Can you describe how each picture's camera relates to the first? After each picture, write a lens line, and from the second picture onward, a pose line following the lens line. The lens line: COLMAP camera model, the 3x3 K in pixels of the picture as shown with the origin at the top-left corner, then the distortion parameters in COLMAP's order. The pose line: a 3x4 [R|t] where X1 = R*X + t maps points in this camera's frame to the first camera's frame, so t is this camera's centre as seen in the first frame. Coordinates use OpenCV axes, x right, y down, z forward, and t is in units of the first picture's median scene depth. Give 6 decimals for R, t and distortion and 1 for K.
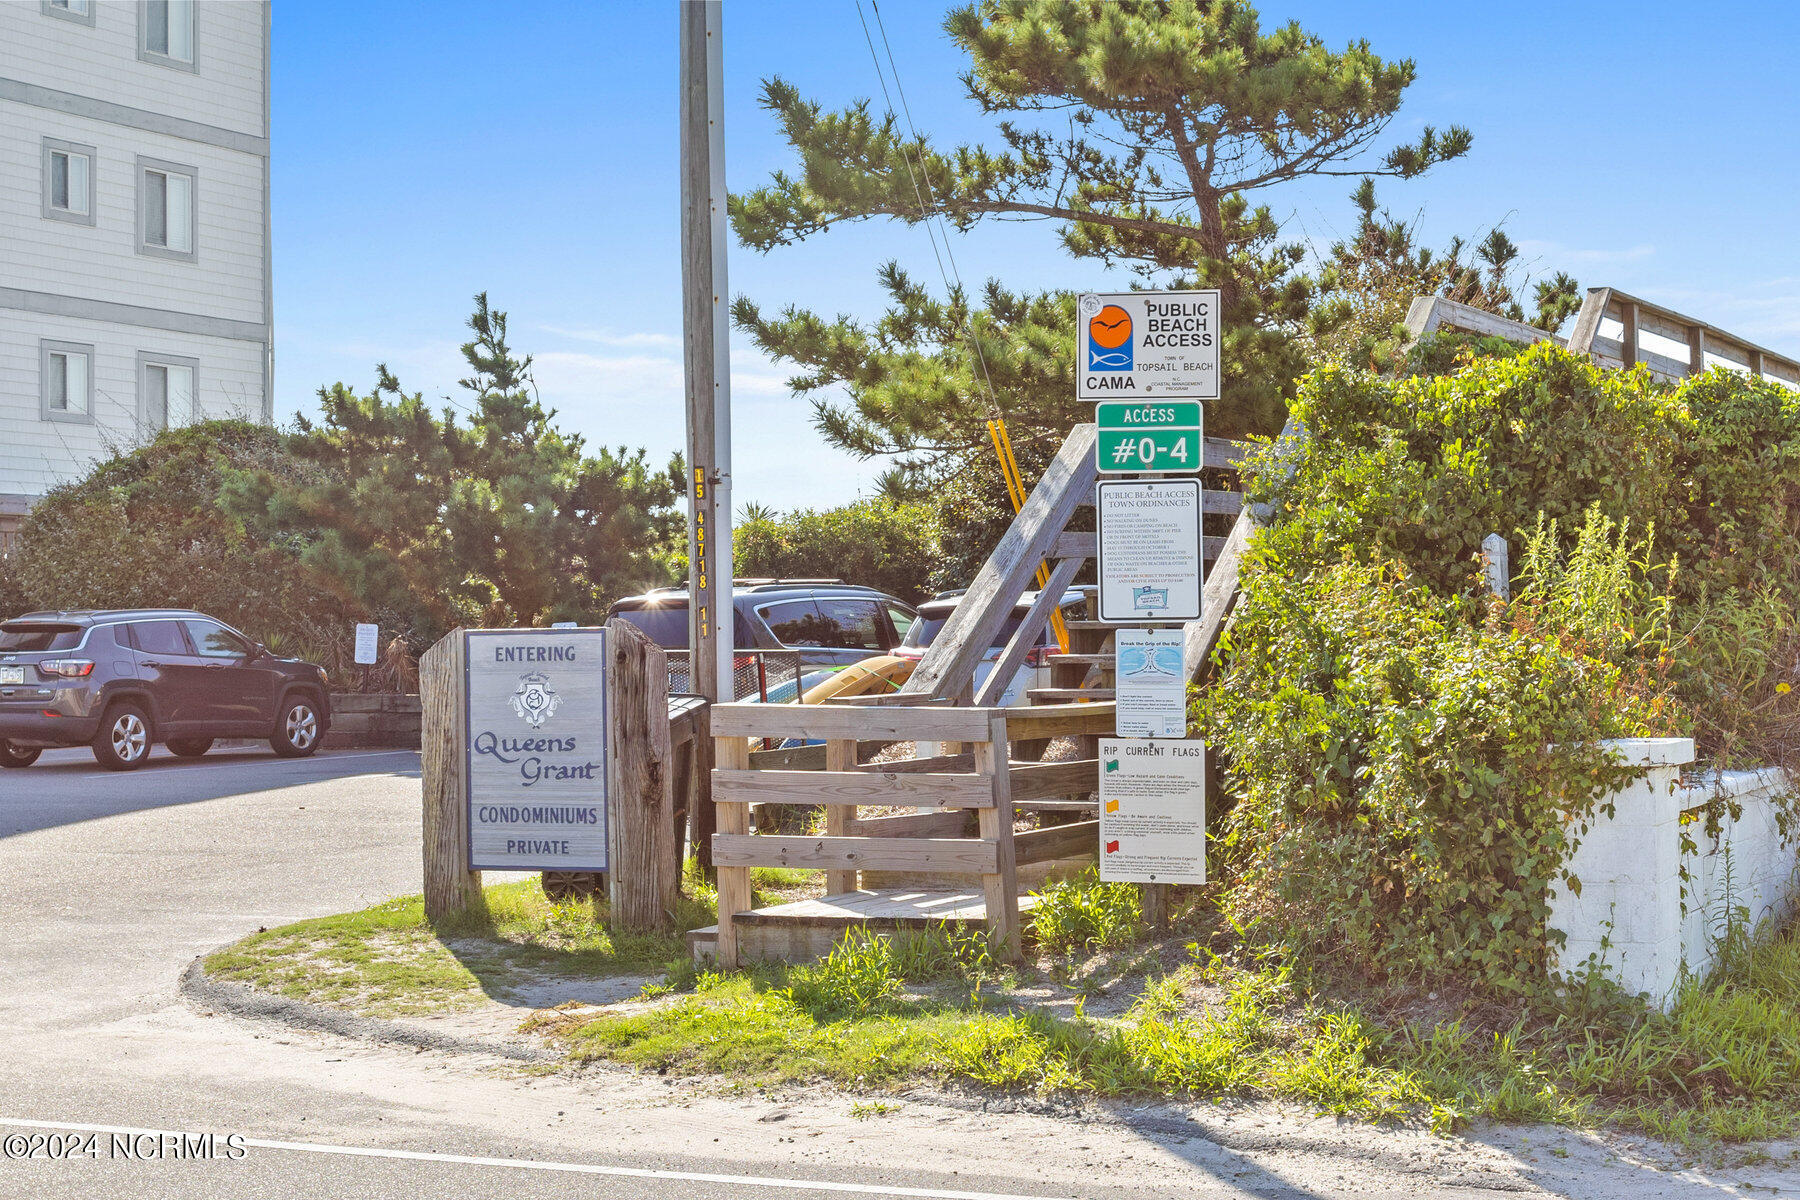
lens RADIAL K [[3089.0, 0, 899.8], [0, 3089.0, 600.2], [0, 0, 1]] dist [0.017670, 0.000000]
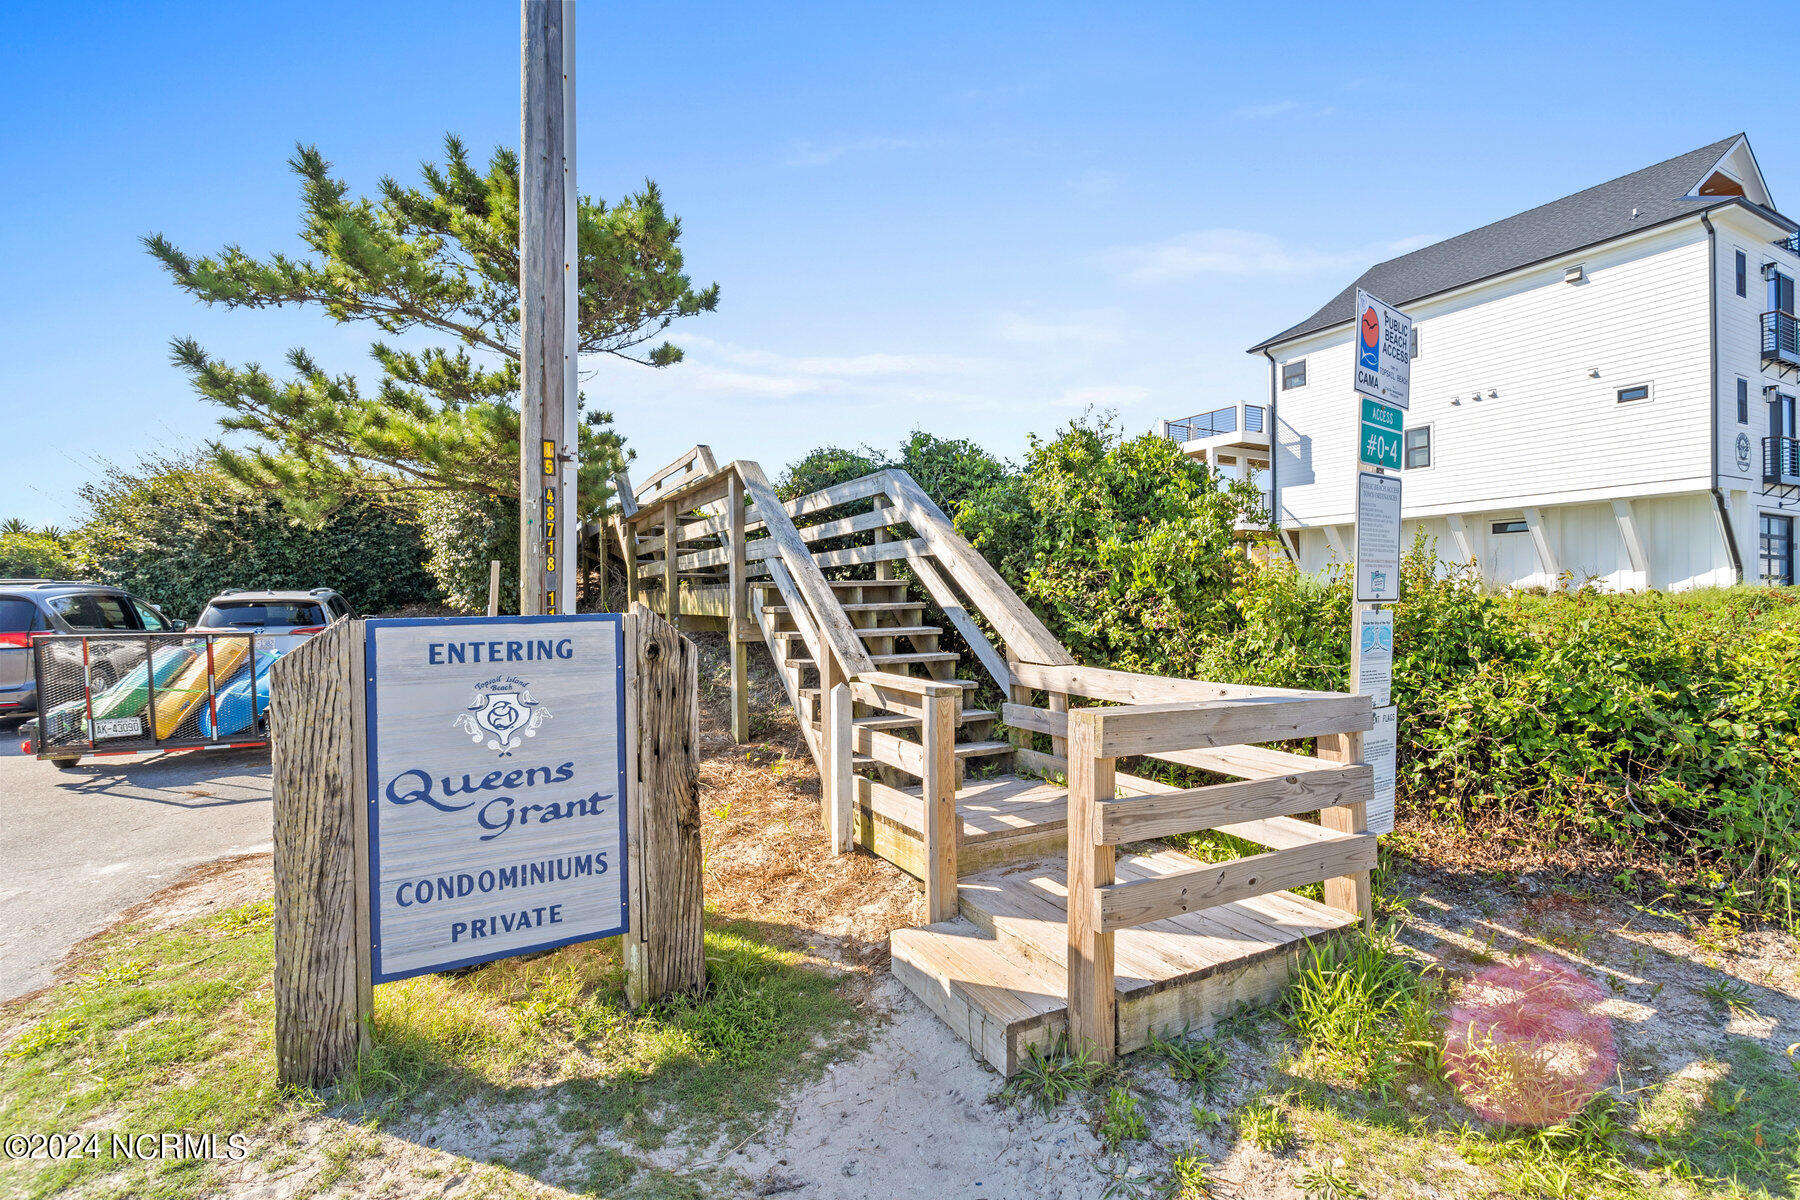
lens RADIAL K [[853.2, 0, 904.8], [0, 853.2, 602.8], [0, 0, 1]] dist [0.004018, 0.000788]
pose [[0.588826, 0.002541, 0.808256, -0.222644], [-0.001049, 0.999997, -0.002380, 0.006591], [-0.808259, 0.000554, 0.588826, 0.810477]]
